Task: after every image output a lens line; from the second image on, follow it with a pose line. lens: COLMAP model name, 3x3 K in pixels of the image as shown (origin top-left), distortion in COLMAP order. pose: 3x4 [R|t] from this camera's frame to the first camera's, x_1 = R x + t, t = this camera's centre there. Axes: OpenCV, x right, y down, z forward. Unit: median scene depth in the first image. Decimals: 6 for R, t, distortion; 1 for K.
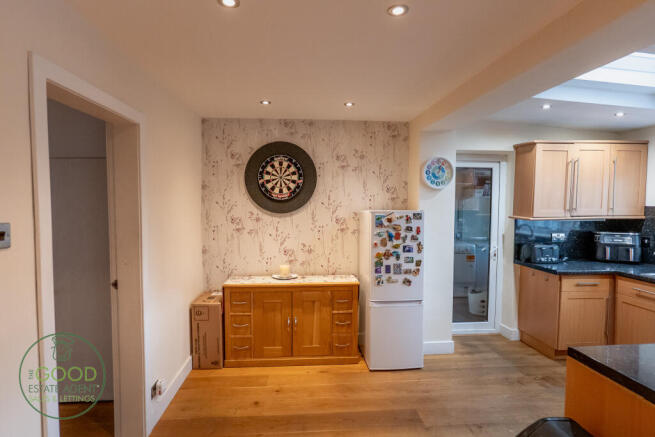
lens RADIAL K [[345.3, 0, 327.3], [0, 345.3, 220.9], [0, 0, 1]] dist [-0.007896, -0.002629]
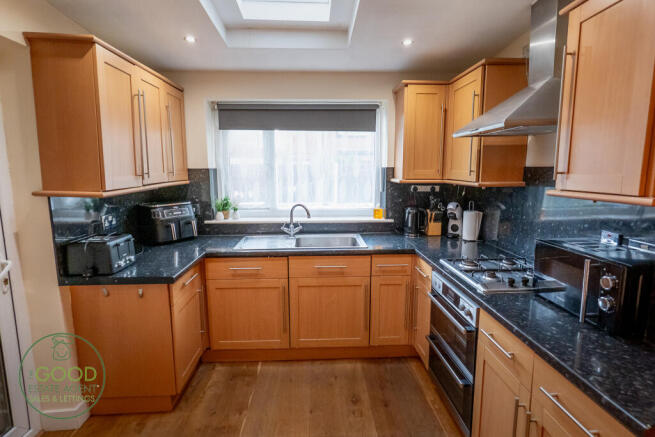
lens RADIAL K [[345.3, 0, 328.7], [0, 345.3, 219.6], [0, 0, 1]] dist [-0.007896, -0.002629]
pose [[0.026600, -0.147763, 0.988665, 0.082990], [0.047582, 0.988081, 0.146396, -0.026781], [-0.998513, 0.043148, 0.033314, 0.632136]]
